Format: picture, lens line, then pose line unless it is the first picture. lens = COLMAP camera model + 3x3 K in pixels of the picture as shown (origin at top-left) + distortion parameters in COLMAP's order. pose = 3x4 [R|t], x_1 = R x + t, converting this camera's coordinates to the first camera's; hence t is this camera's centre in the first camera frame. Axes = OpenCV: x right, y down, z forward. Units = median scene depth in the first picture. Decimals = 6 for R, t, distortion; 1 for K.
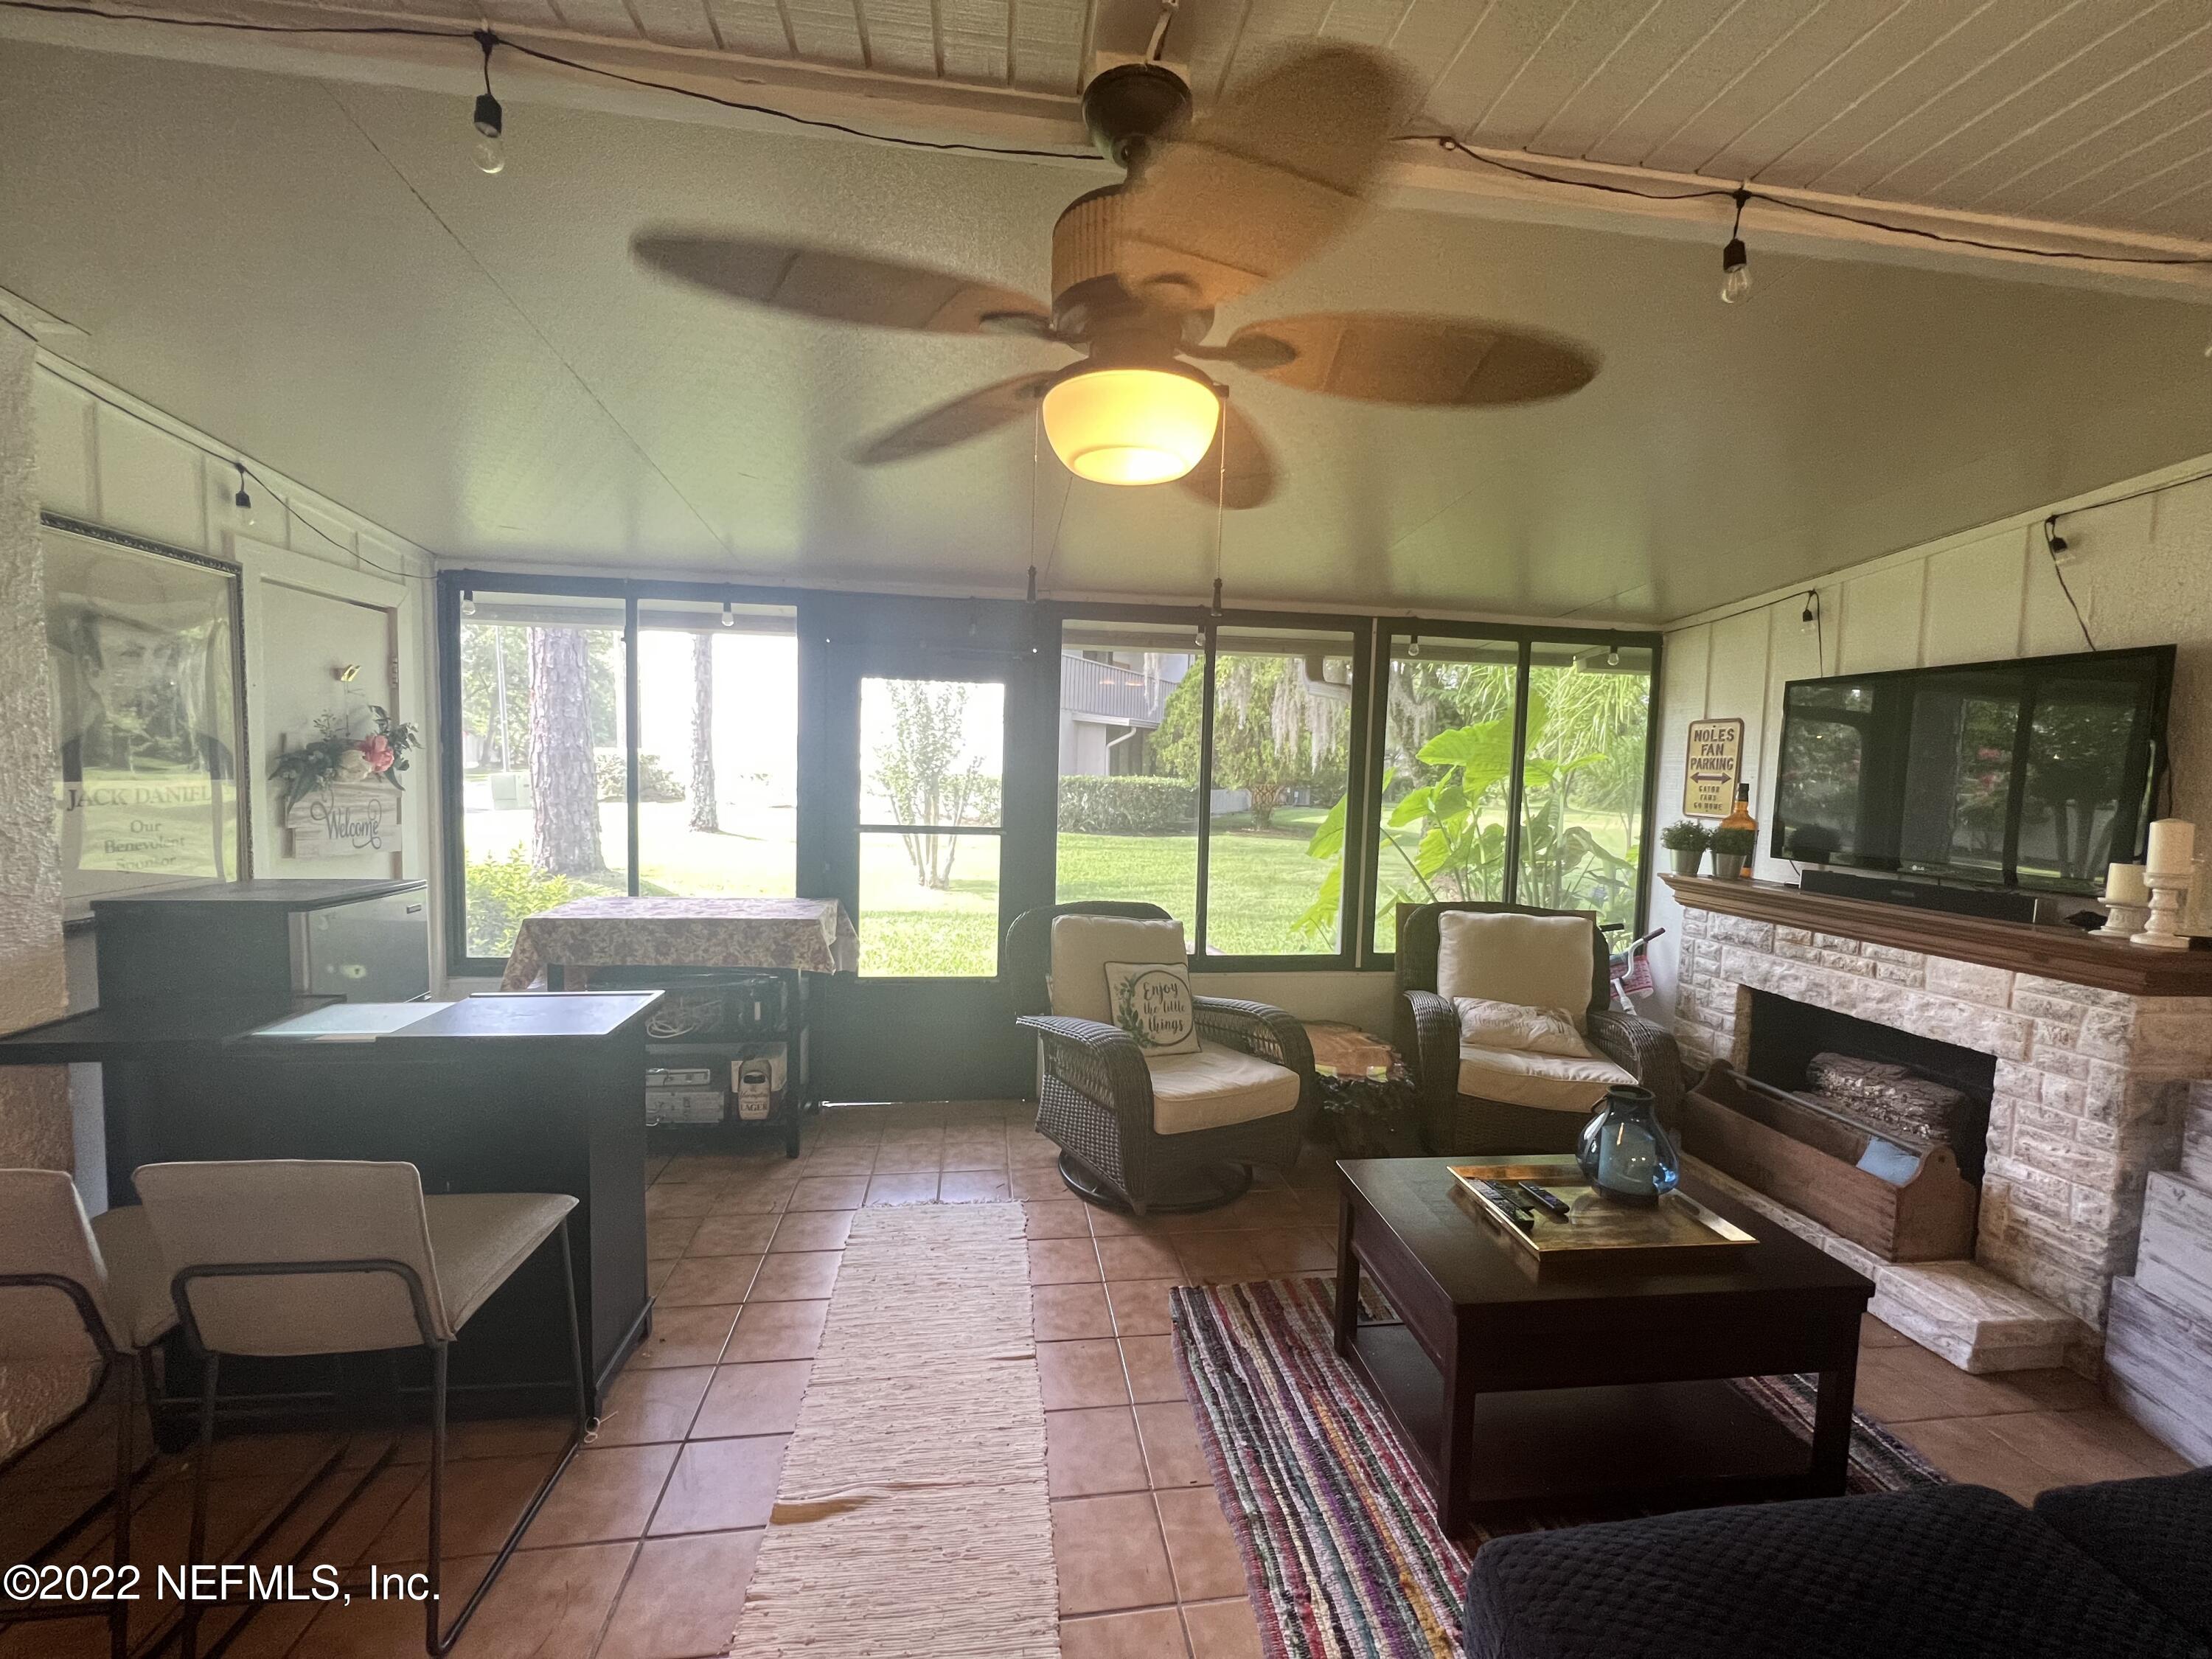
lens RADIAL K [[889.5, 0, 1102.9], [0, 889.5, 822.1], [0, 0, 1]] dist [0.001377, 0.000171]
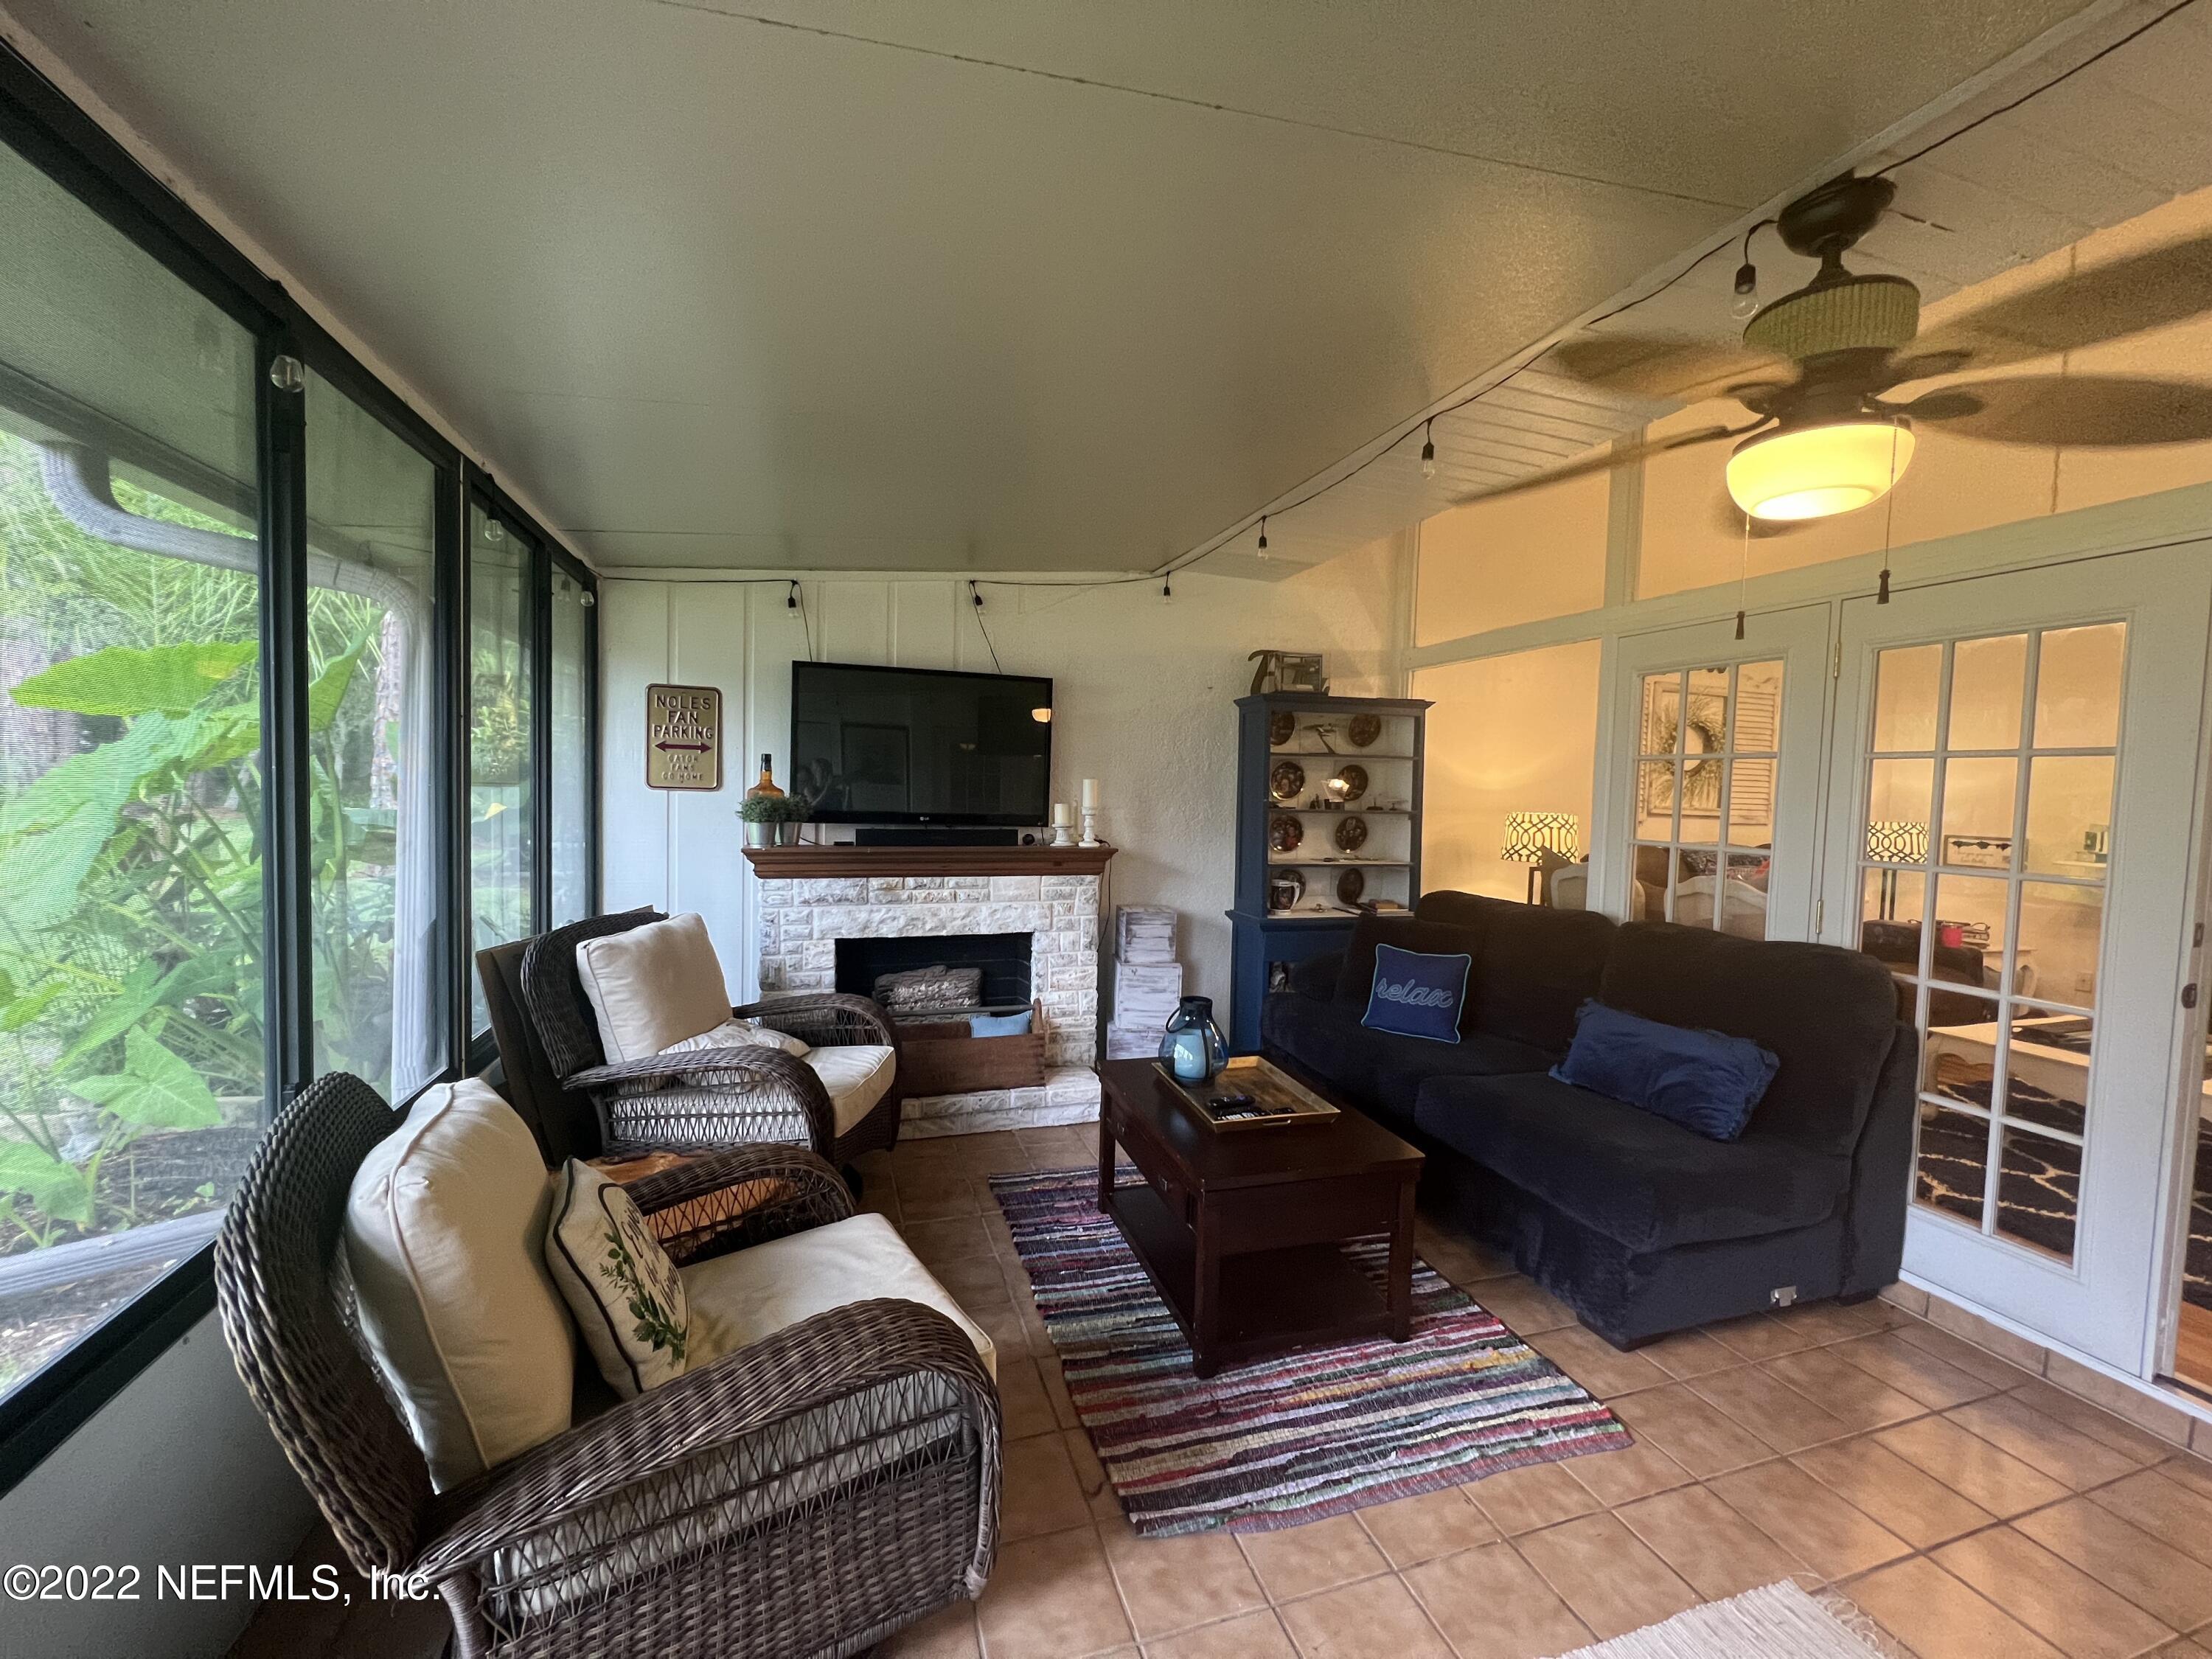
lens RADIAL K [[889.5, 0, 1102.9], [0, 889.5, 822.1], [0, 0, 1]] dist [0.001377, 0.000171]
pose [[-0.171262, -0.076690, 0.982236, -0.491397], [0.030390, 0.996080, 0.083069, -0.050759], [-0.984757, 0.044077, -0.168260, 1.046200]]
